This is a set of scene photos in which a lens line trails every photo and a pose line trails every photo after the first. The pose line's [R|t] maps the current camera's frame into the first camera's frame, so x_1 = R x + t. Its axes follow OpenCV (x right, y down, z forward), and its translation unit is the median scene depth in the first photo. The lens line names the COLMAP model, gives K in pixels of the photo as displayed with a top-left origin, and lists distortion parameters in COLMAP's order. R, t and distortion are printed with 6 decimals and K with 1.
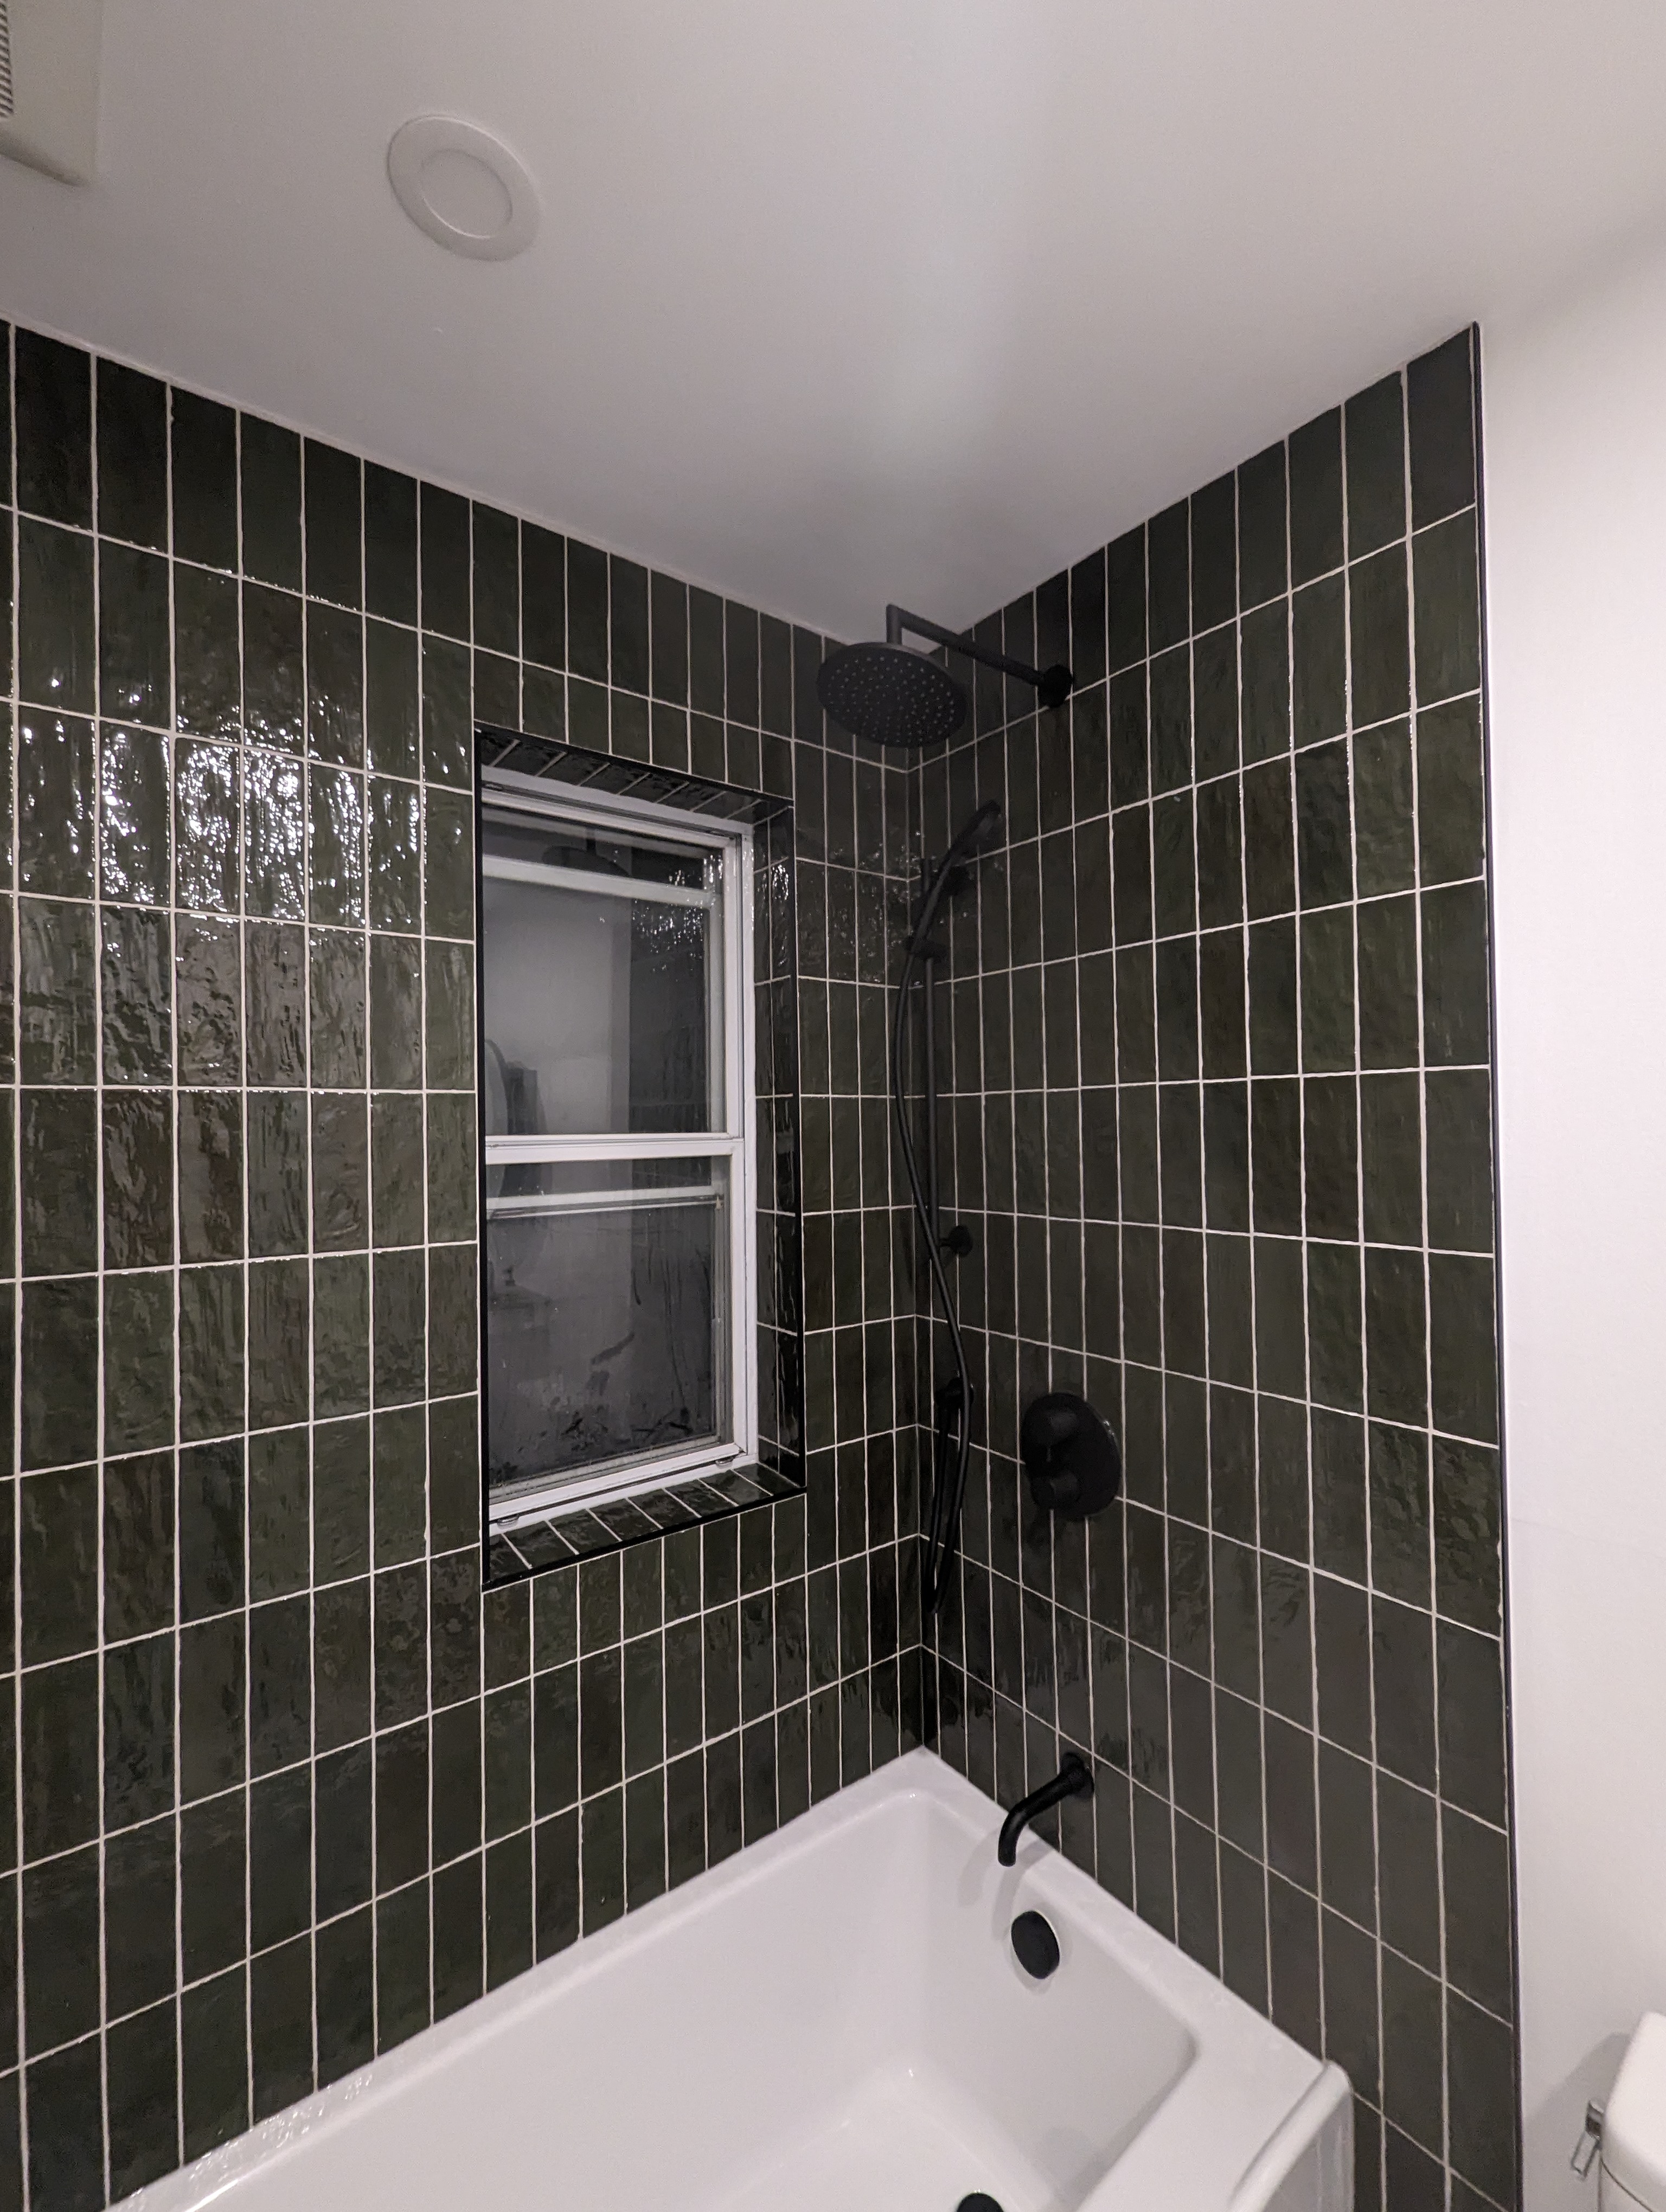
lens RADIAL K [[919.1, 0, 820.9], [0, 919.1, 1117.4], [0, 0, 1]] dist [0.000882, 0.000078]
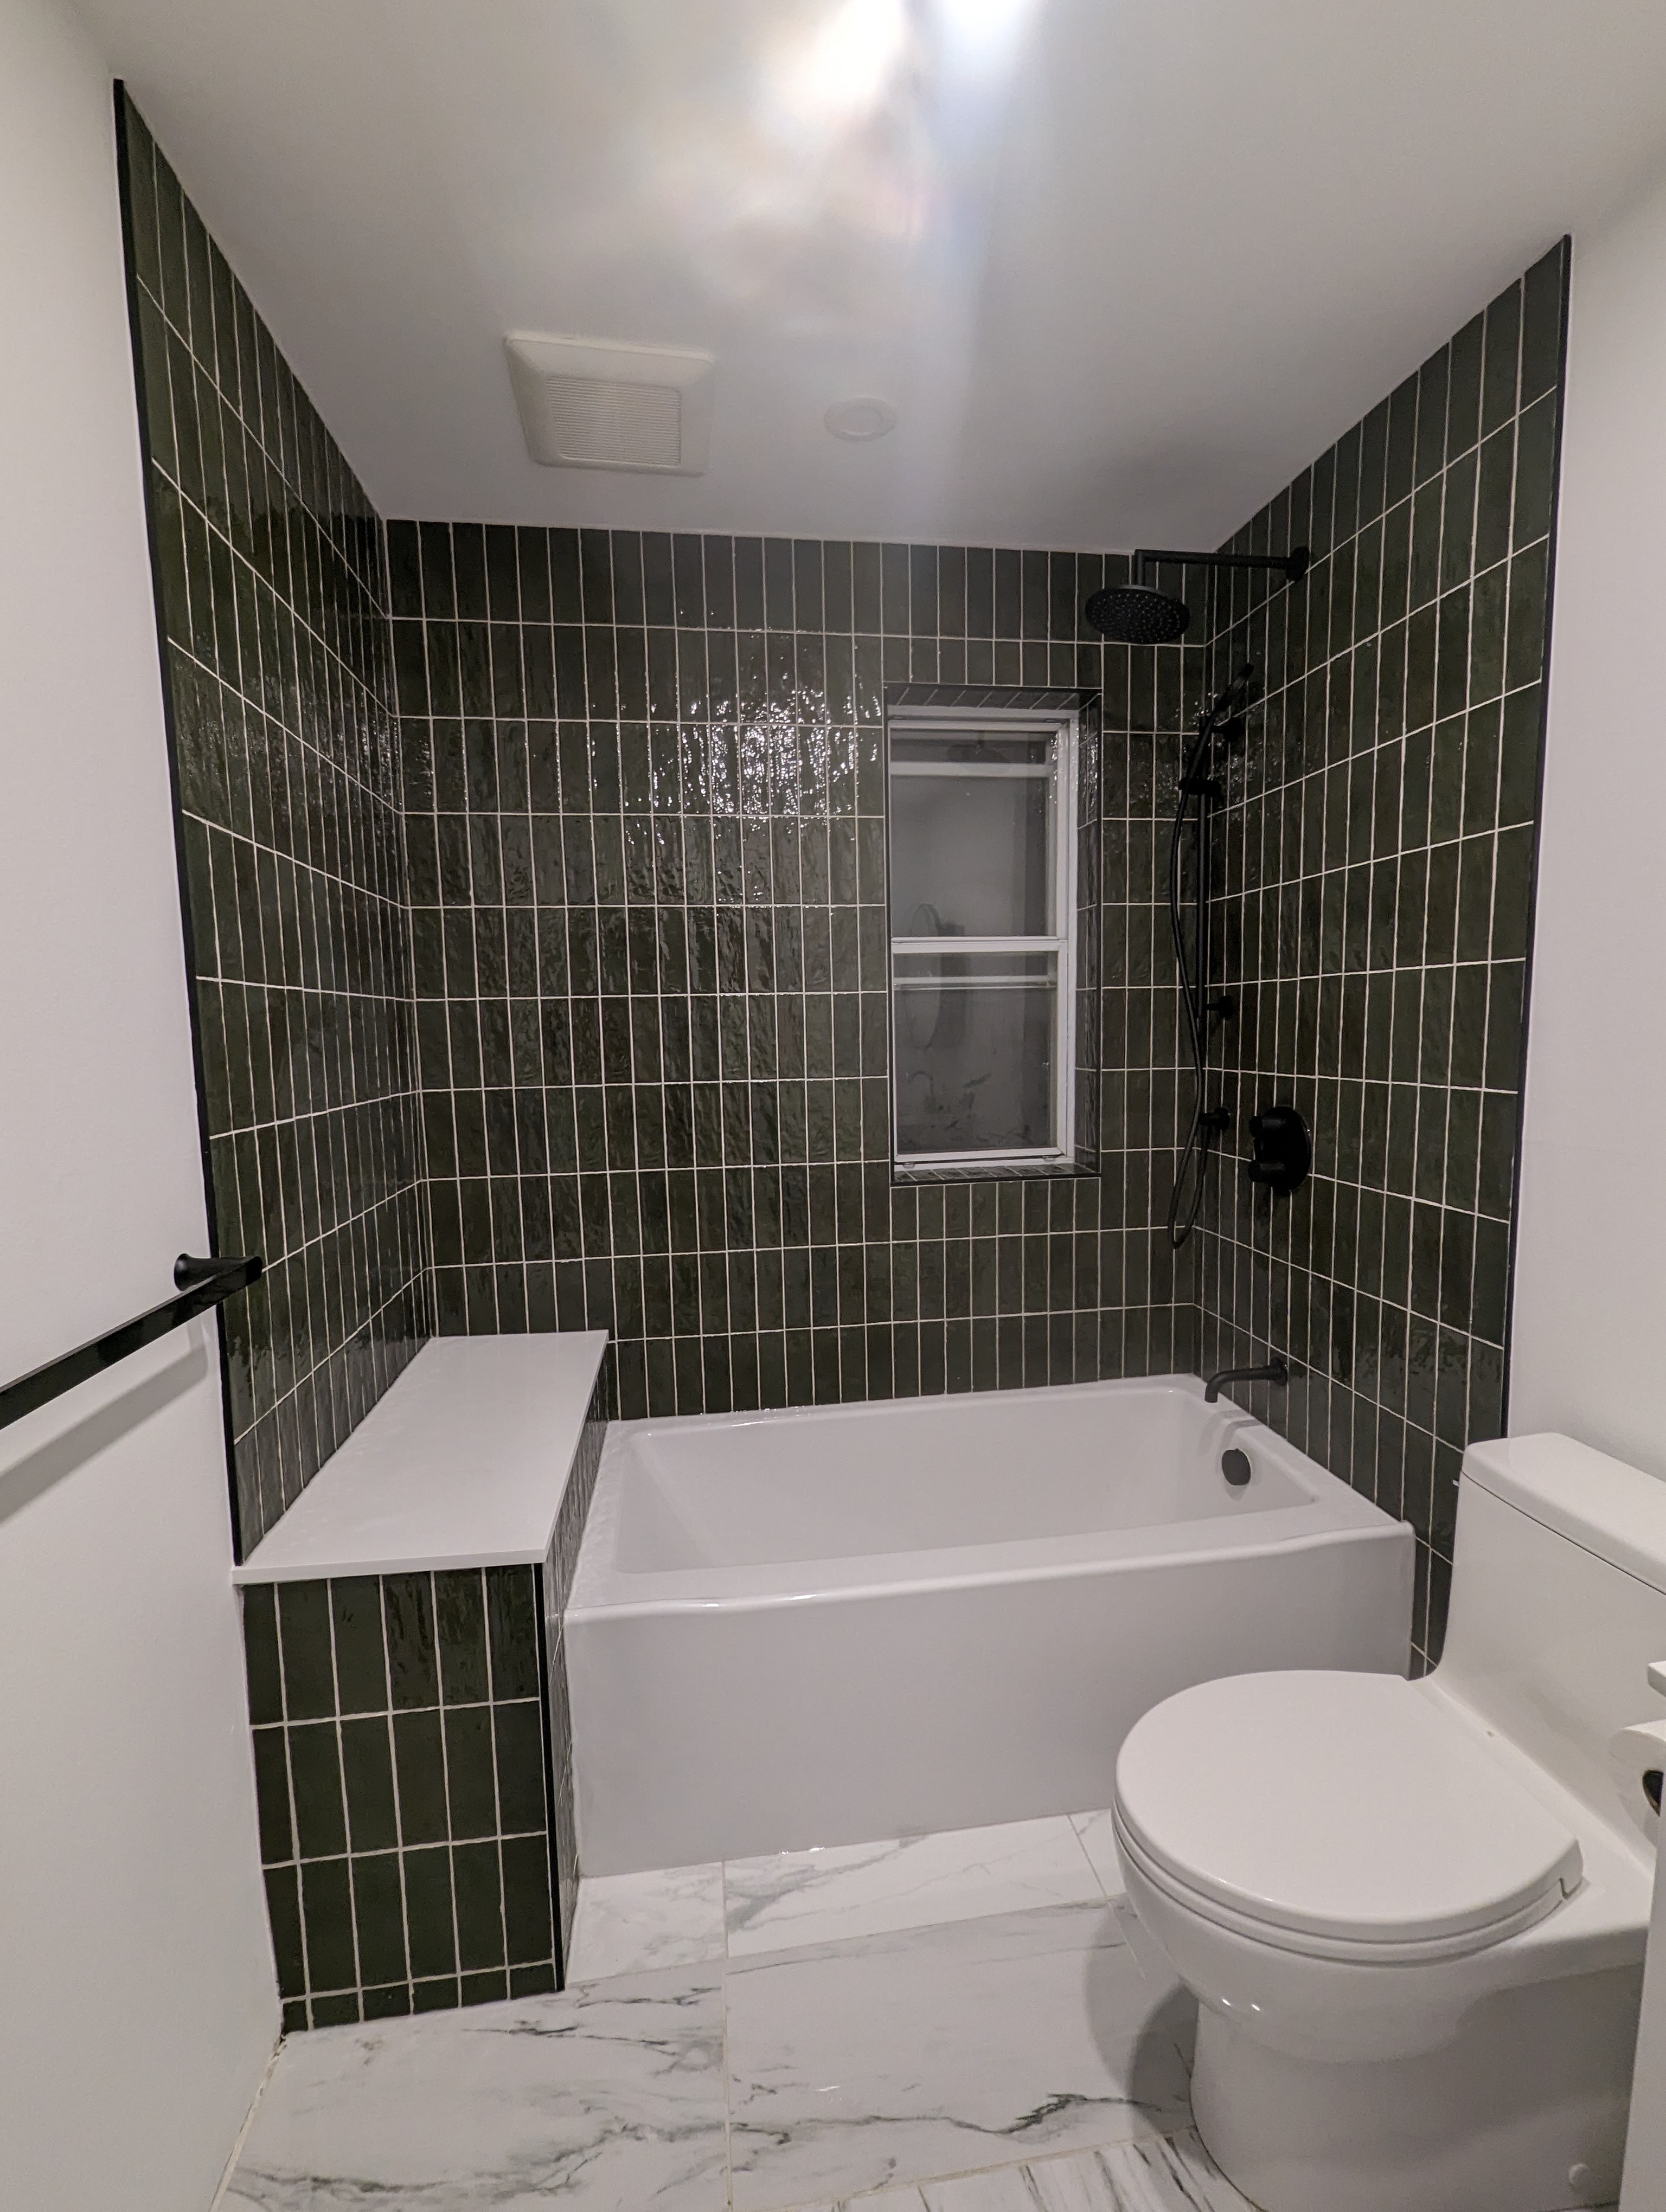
lens RADIAL K [[919.1, 0, 820.9], [0, 919.1, 1117.4], [0, 0, 1]] dist [0.000882, 0.000078]
pose [[0.877064, 0.042502, -0.478489, 0.375329], [0.015747, 0.992999, 0.117068, 0.169025], [0.480115, -0.110211, 0.870255, -0.632023]]
